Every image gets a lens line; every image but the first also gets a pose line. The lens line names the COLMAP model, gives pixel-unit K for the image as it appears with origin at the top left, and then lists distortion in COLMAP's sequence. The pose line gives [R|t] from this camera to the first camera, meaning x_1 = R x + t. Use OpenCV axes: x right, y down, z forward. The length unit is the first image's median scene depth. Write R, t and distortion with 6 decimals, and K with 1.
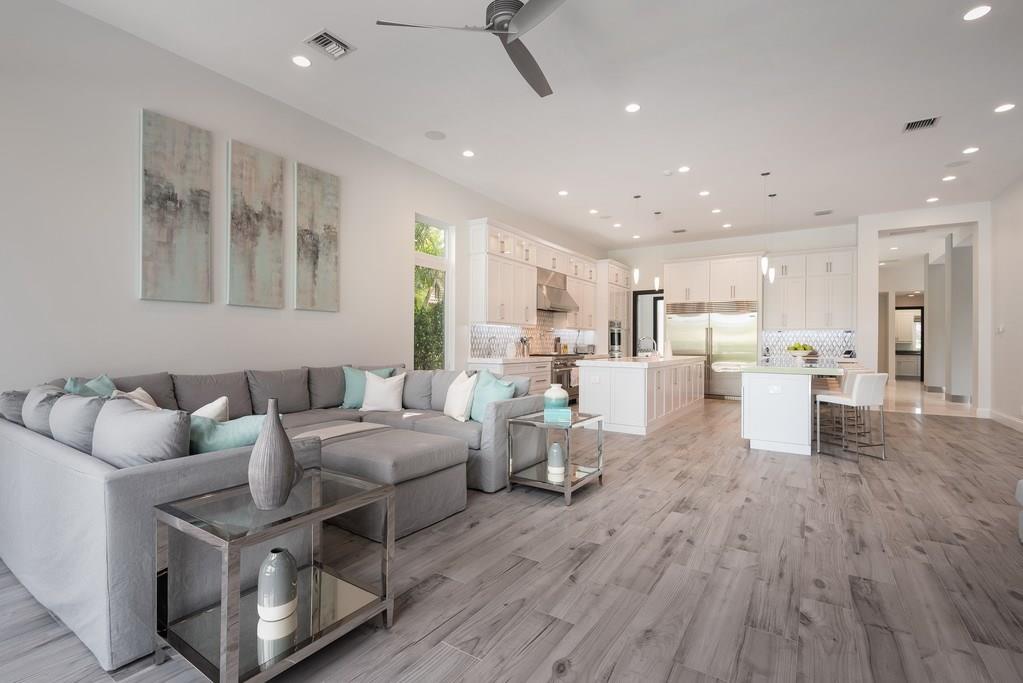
lens RADIAL K [[462.4, 0, 507.5], [0, 462.4, 344.1], [0, 0, 1]] dist [0.003232, -0.001783]
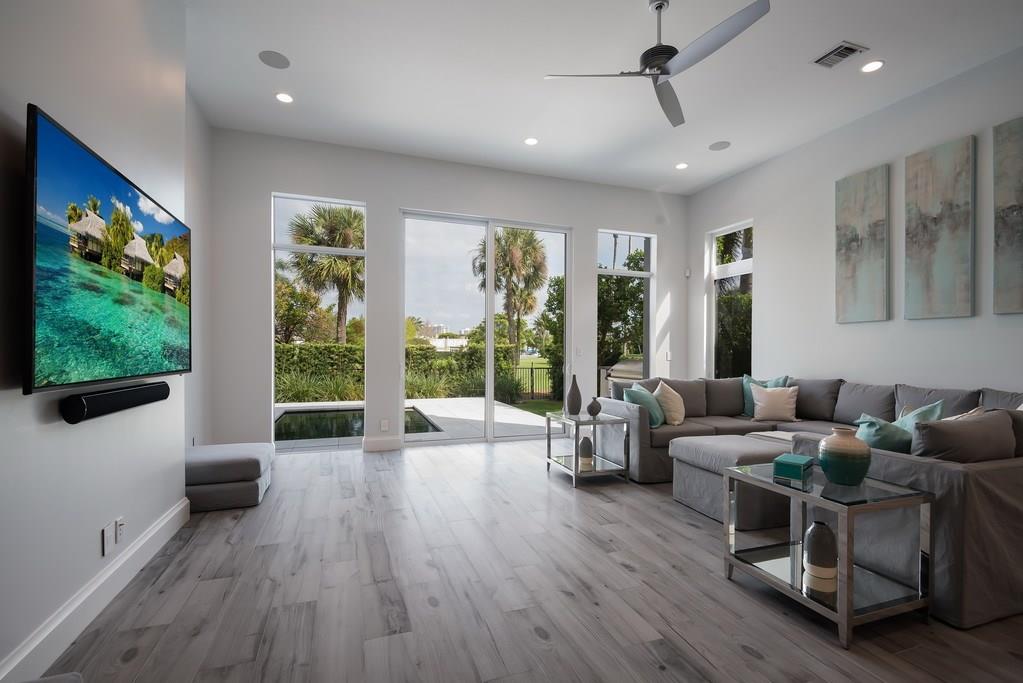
lens RADIAL K [[462.4, 0, 509.4], [0, 462.4, 347.7], [0, 0, 1]] dist [0.003232, -0.001783]
pose [[-0.603071, -0.019032, -0.797461, 0.815022], [-0.017587, 0.999790, -0.010561, 0.002759], [0.797494, 0.007656, -0.603279, 1.026004]]
